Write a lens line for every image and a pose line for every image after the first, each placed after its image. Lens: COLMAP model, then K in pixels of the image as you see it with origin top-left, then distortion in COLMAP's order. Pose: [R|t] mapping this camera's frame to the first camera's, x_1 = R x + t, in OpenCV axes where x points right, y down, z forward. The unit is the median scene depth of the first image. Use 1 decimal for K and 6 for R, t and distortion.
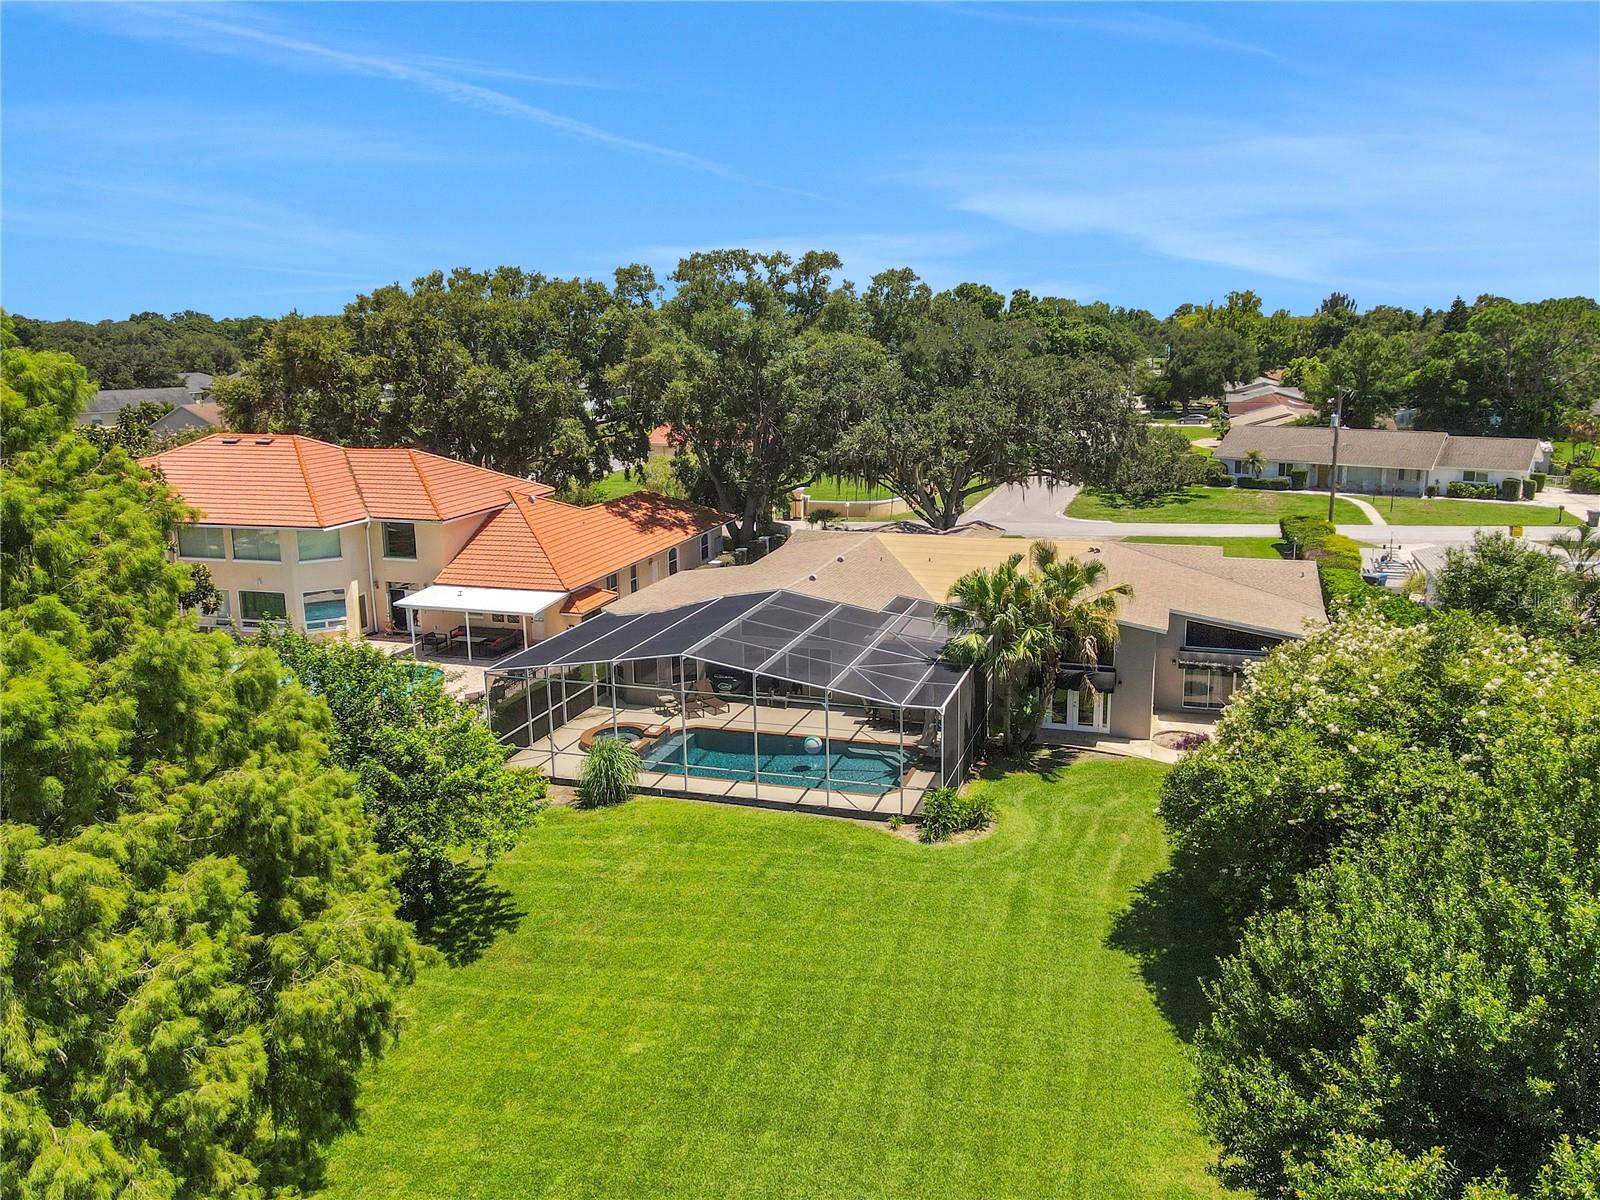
lens RADIAL K [[1185.3, 0, 796.6], [0, 1185.3, 635.8], [0, 0, 1]] dist [0.005606, 0.010970]
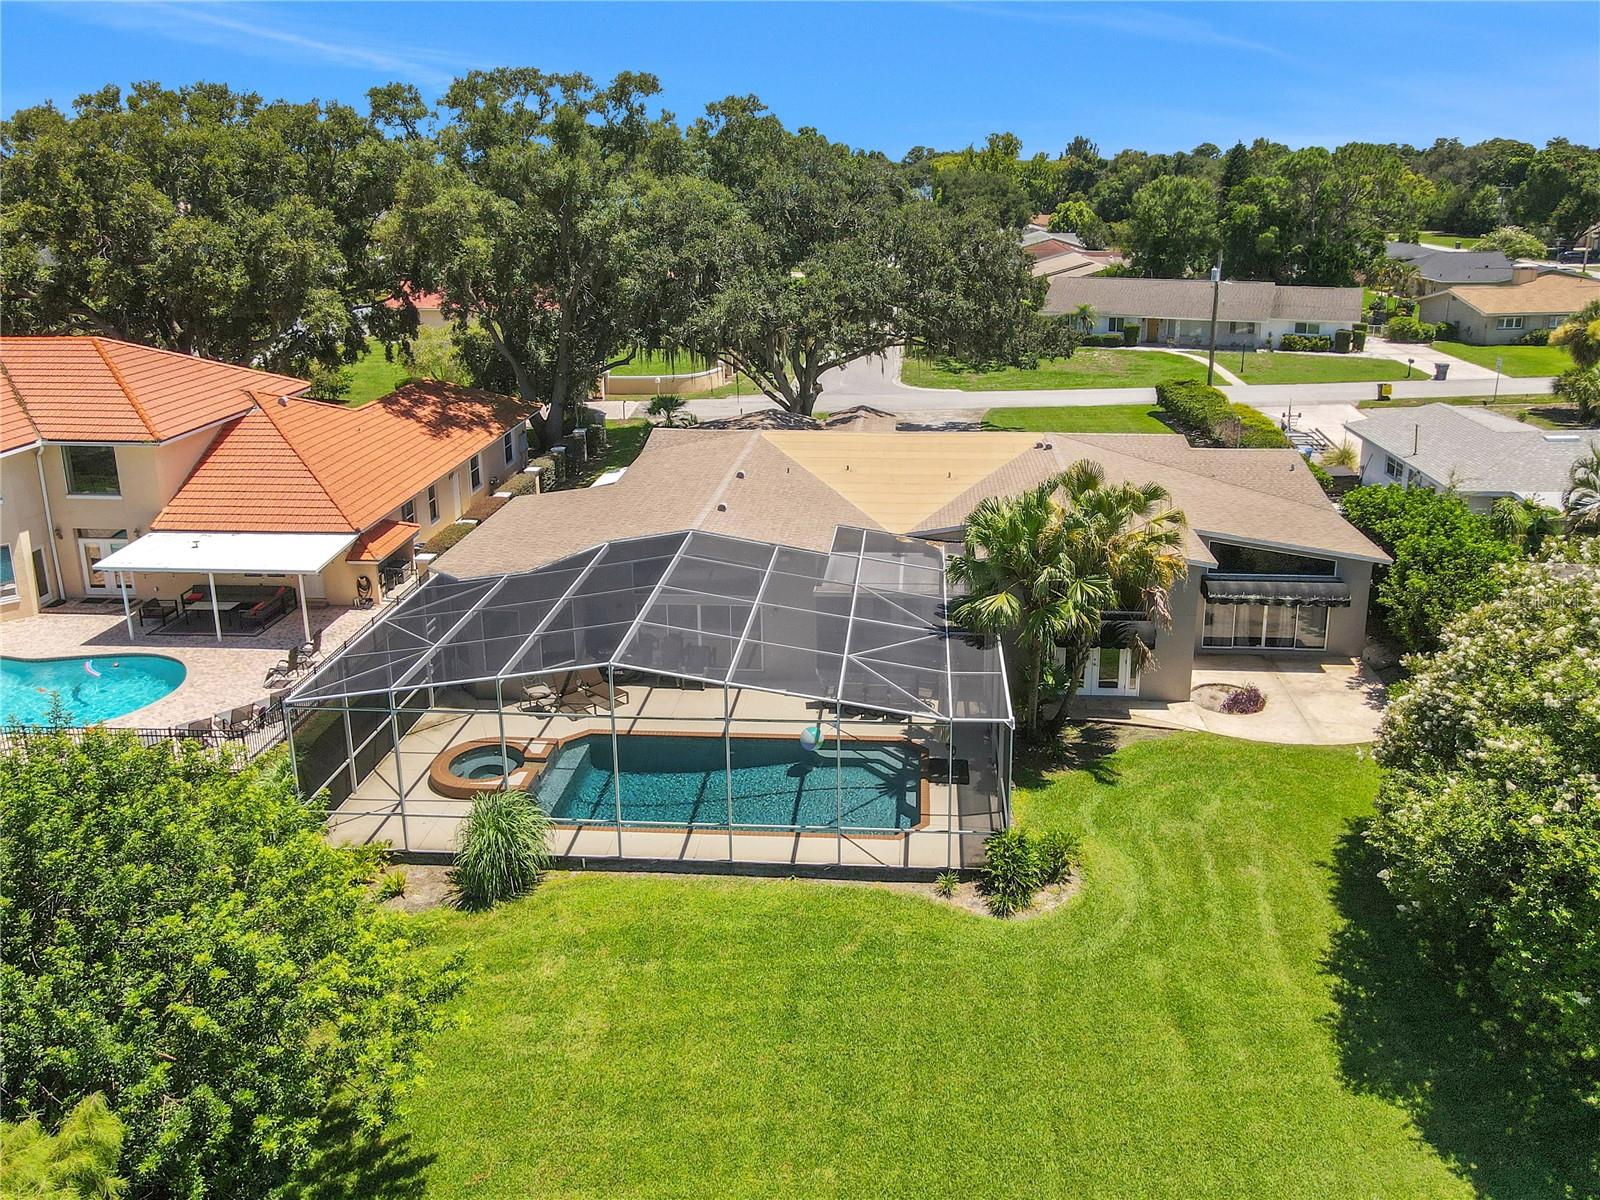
lens RADIAL K [[1222.9, 0, 799.7], [0, 1222.9, 526.5], [0, 0, 1]] dist [0.015210, 0.009124]
pose [[0.973470, -0.060511, 0.220667, -0.078906], [0.054059, 0.997918, 0.035170, -0.044166], [-0.222336, -0.022308, 0.974715, 0.173418]]
